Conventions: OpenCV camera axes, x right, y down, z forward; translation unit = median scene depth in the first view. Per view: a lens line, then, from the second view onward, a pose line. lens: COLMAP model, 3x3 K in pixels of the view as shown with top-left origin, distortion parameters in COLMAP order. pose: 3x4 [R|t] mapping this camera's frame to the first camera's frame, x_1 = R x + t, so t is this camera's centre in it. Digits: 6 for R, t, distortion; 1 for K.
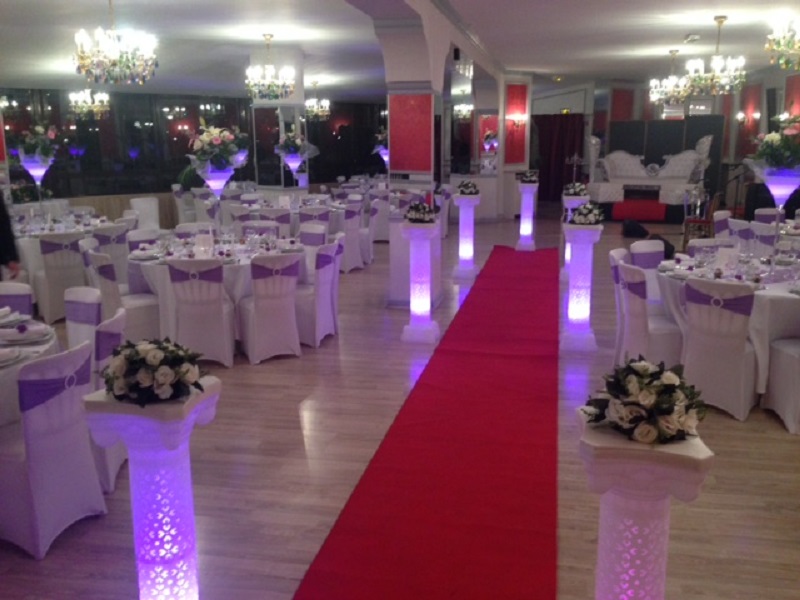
lens RADIAL K [[739.1, 0, 400.8], [0, 739.1, 309.1], [0, 0, 1]] dist [0.127618, -0.212556]
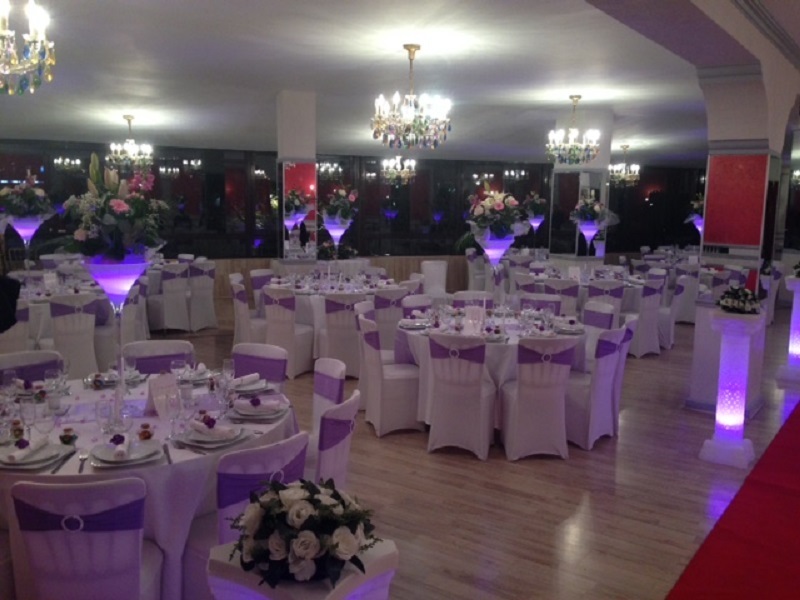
lens RADIAL K [[739.1, 0, 400.8], [0, 739.1, 309.1], [0, 0, 1]] dist [0.127618, -0.212556]
pose [[0.920120, 0.078646, -0.383659, 0.002465], [-0.110691, 0.991911, -0.062137, -0.029194], [0.375668, 0.099641, 0.921382, 0.121408]]
